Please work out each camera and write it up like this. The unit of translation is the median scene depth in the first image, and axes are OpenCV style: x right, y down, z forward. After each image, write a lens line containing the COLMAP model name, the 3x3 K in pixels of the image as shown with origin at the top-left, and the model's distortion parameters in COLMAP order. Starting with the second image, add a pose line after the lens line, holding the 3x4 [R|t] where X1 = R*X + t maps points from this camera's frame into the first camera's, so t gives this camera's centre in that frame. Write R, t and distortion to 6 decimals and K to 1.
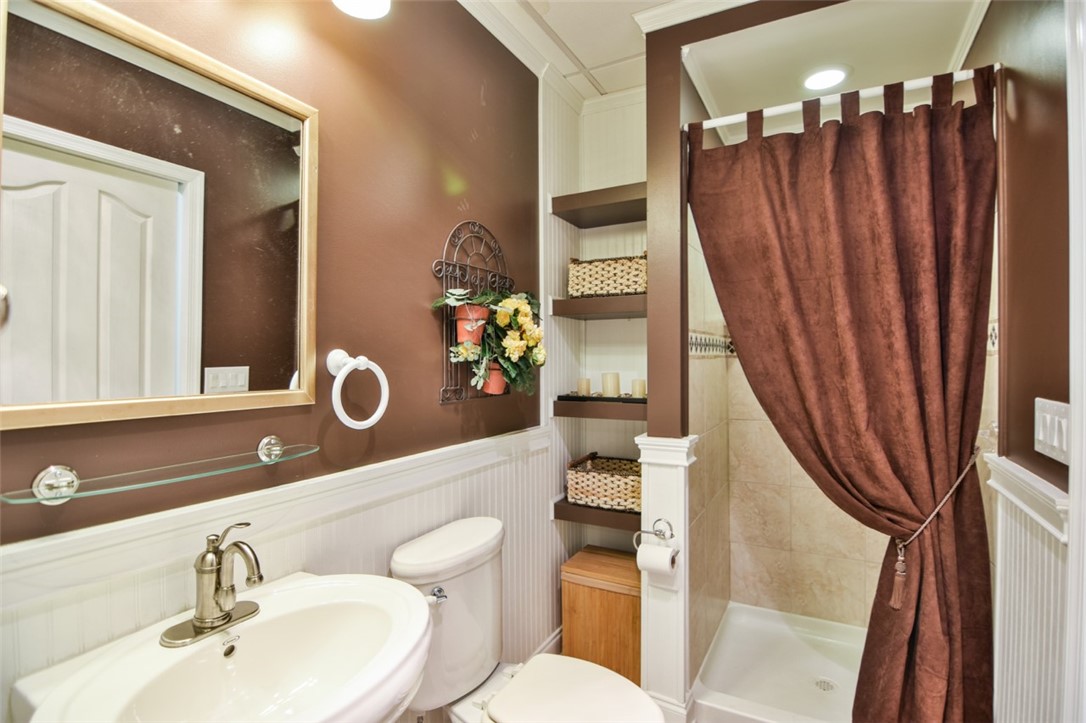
lens RADIAL K [[524.4, 0, 544.5], [0, 524.4, 364.7], [0, 0, 1]] dist [0.003177, -0.017610]
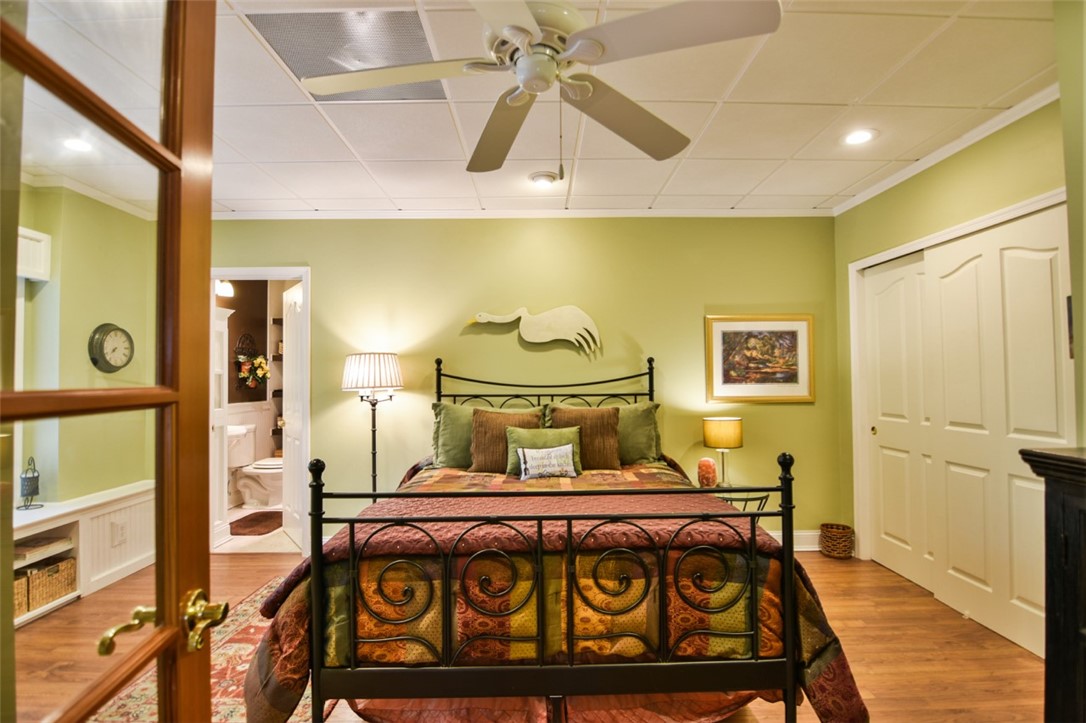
lens RADIAL K [[524.4, 0, 544.5], [0, 524.4, 364.7], [0, 0, 1]] dist [0.003177, -0.017610]
pose [[0.873269, 0.012771, 0.487071, -0.103564], [0.003739, 0.999451, -0.032909, 0.030304], [-0.487224, 0.030559, 0.872742, -2.867727]]
